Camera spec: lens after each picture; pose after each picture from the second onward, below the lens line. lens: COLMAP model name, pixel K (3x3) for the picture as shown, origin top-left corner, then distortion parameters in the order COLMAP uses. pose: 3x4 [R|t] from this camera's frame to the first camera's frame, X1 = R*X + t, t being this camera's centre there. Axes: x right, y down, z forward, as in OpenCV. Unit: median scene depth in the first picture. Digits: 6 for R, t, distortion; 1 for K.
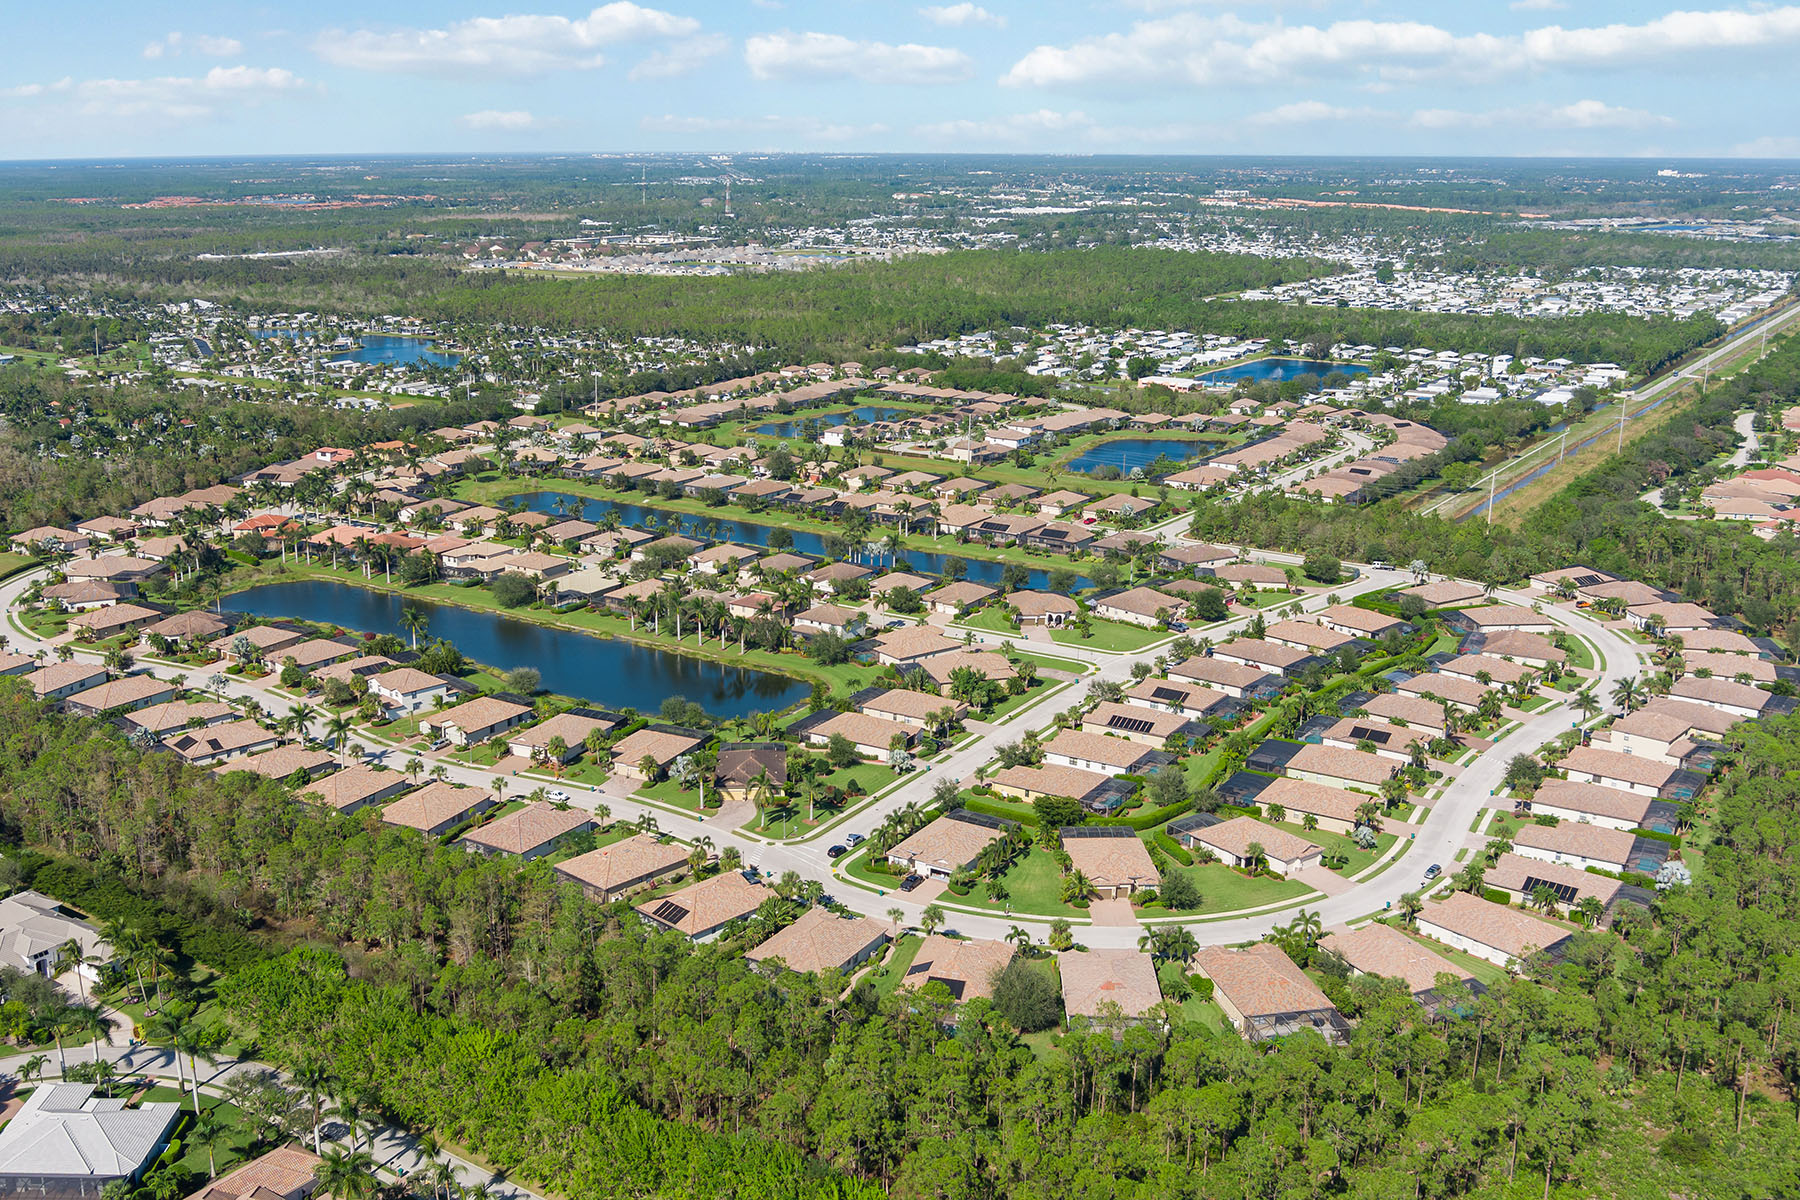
lens RADIAL K [[1671.6, 0, 900.0], [0, 1671.6, 600.0], [0, 0, 1]] dist [-0.047873, -0.004047]
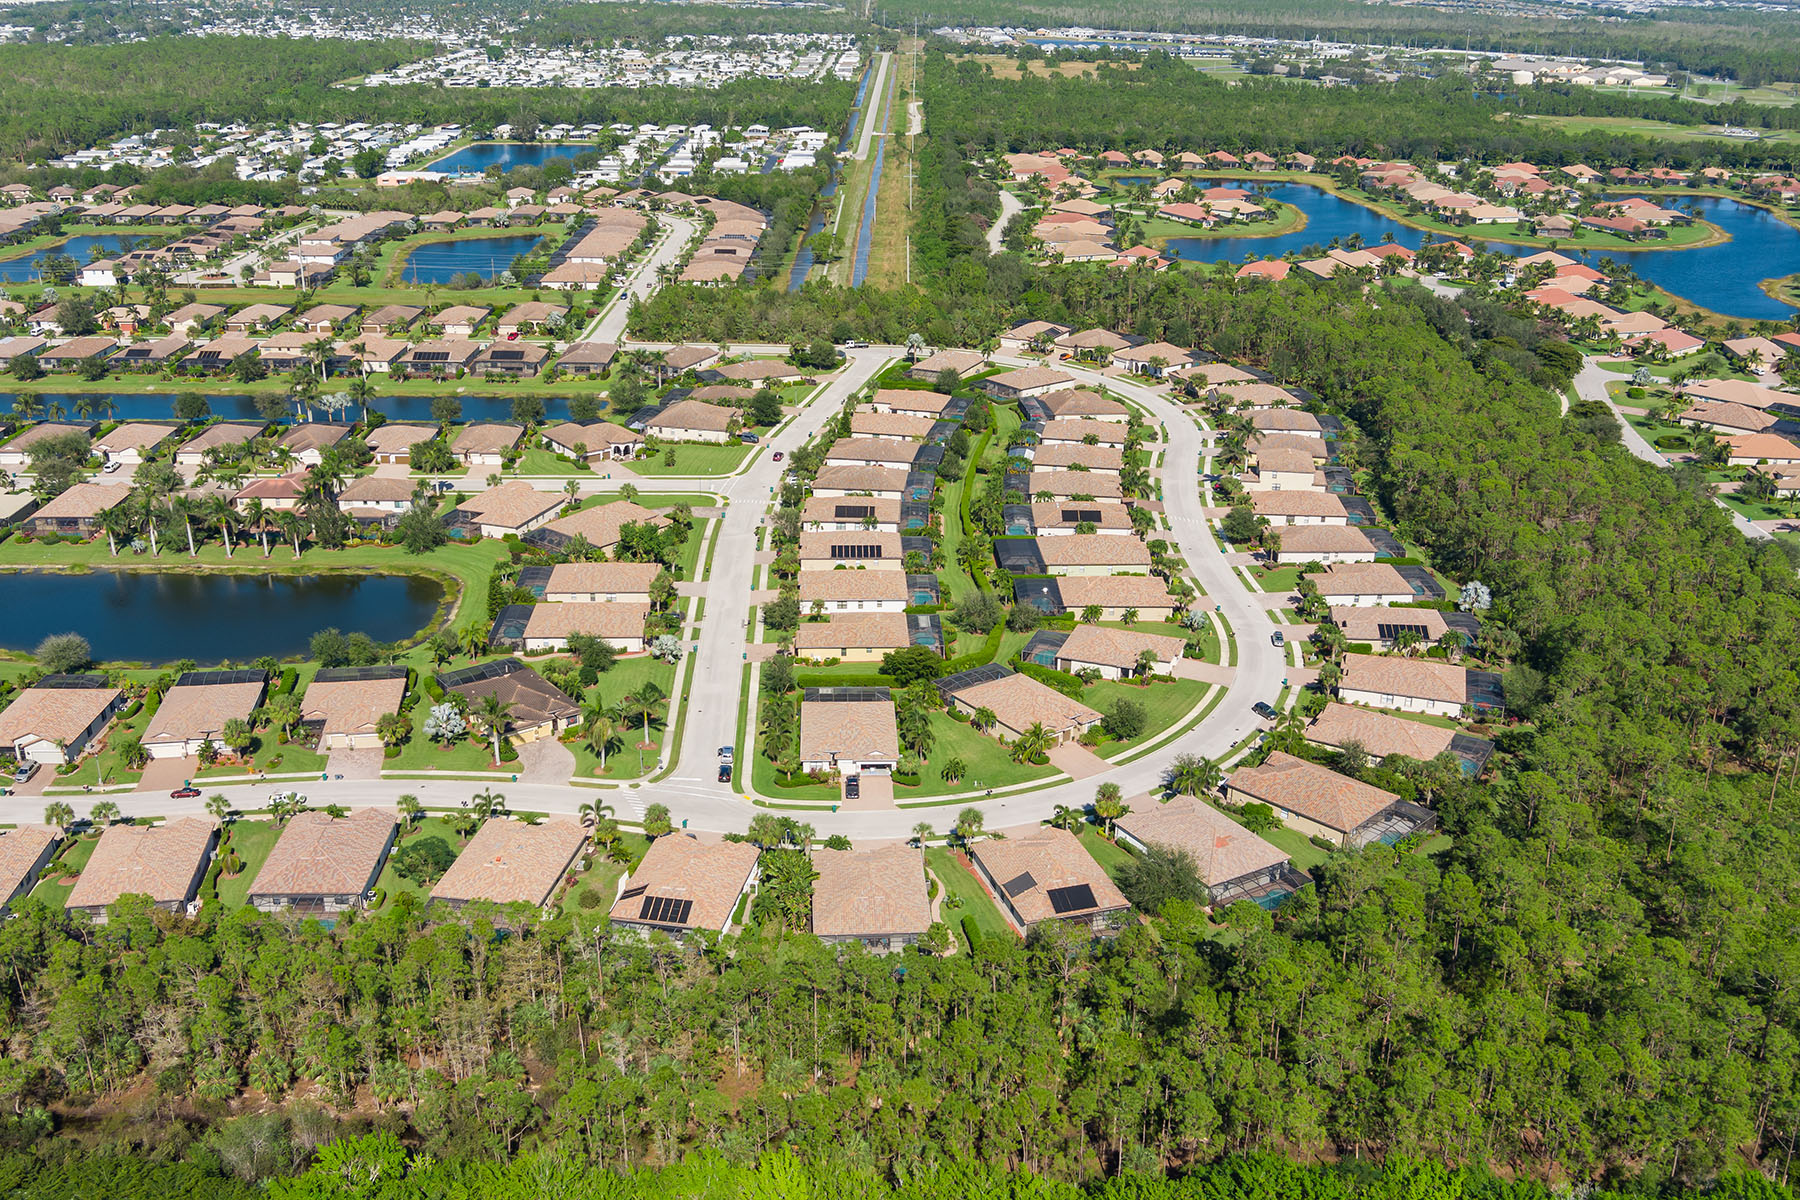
lens RADIAL K [[1671.6, 0, 900.0], [0, 1671.6, 600.0], [0, 0, 1]] dist [-0.047873, -0.004047]
pose [[0.832626, -0.200876, 0.516122, -0.245144], [0.136821, 0.977626, 0.159771, -0.030822], [-0.536669, -0.062413, 0.841481, 0.199296]]
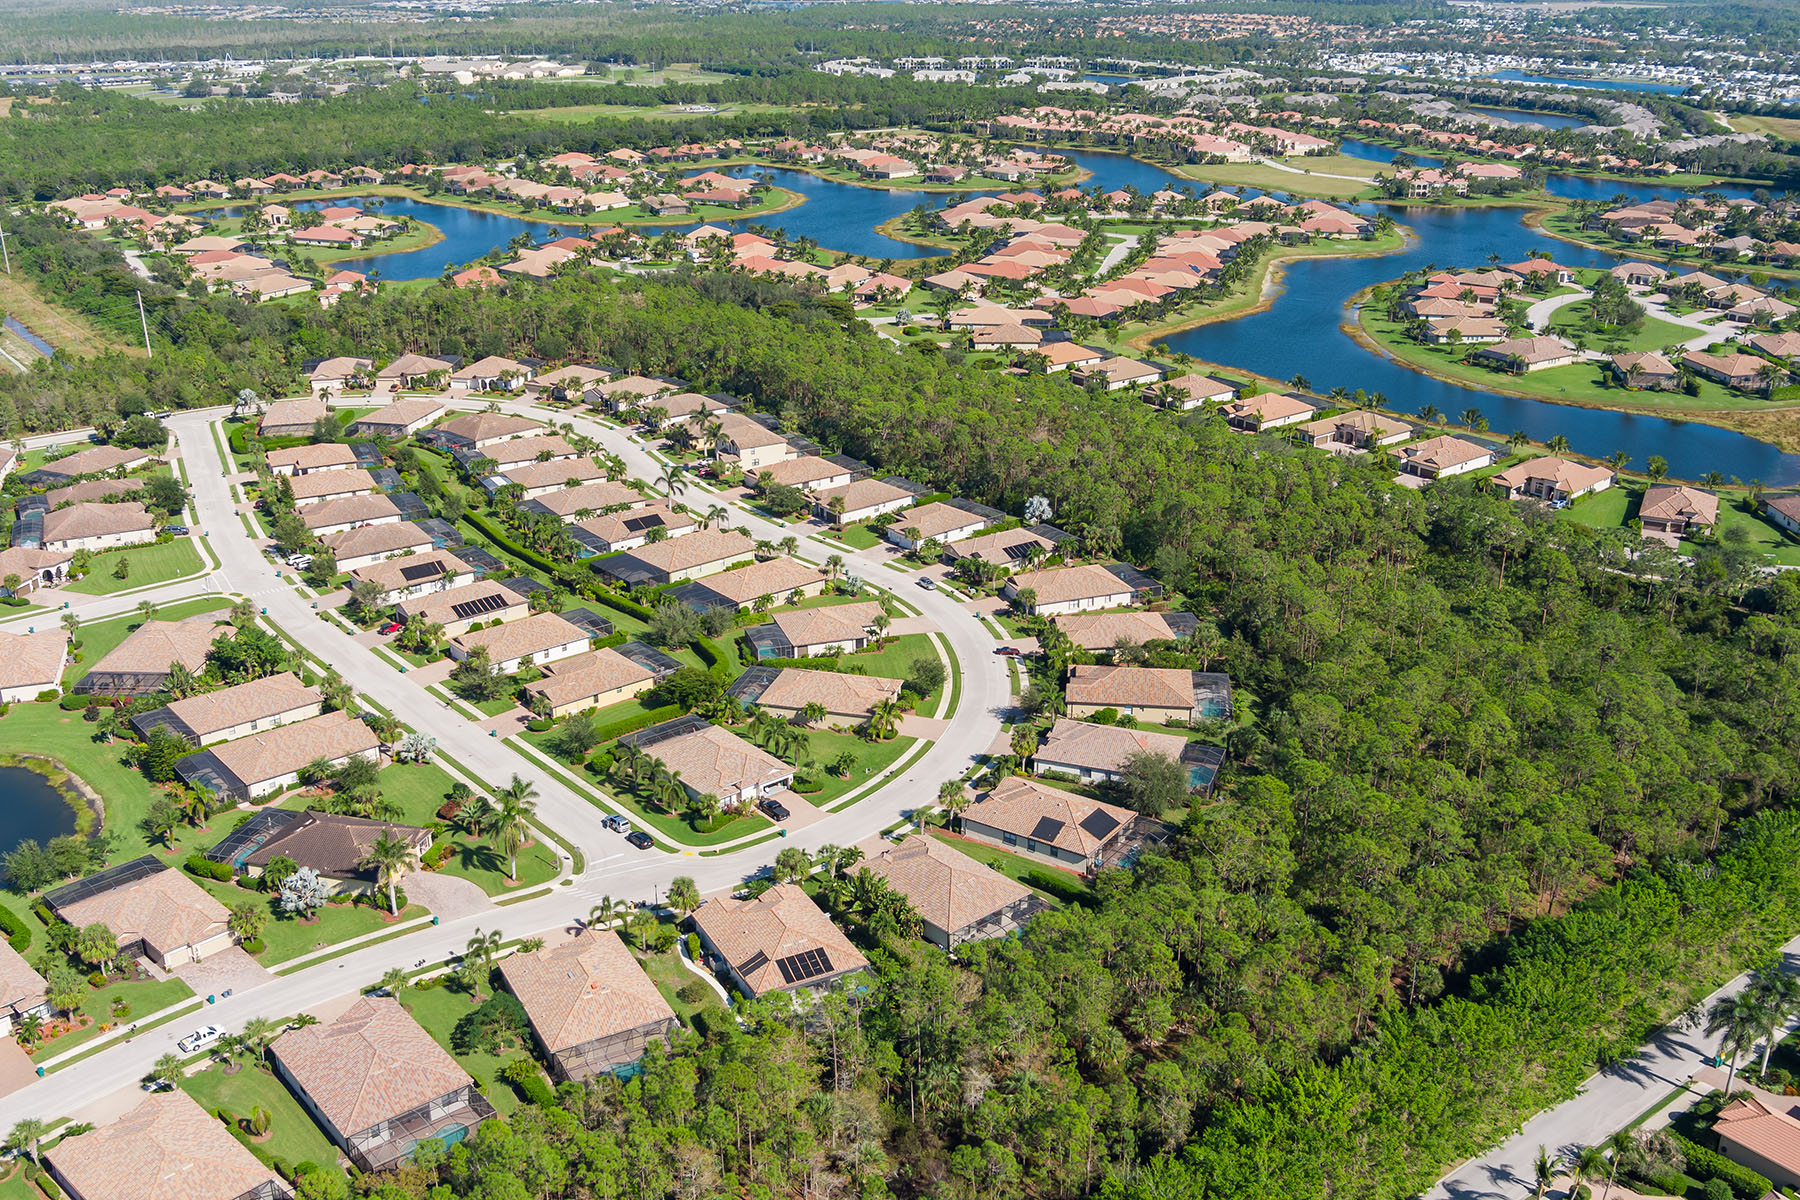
lens RADIAL K [[1671.6, 0, 900.0], [0, 1671.6, 600.0], [0, 0, 1]] dist [-0.047873, -0.004047]
pose [[0.335156, -0.351042, 0.874322, -0.403268], [0.255292, 0.927116, 0.274377, -0.078896], [-0.906916, 0.131249, 0.400347, 0.394071]]
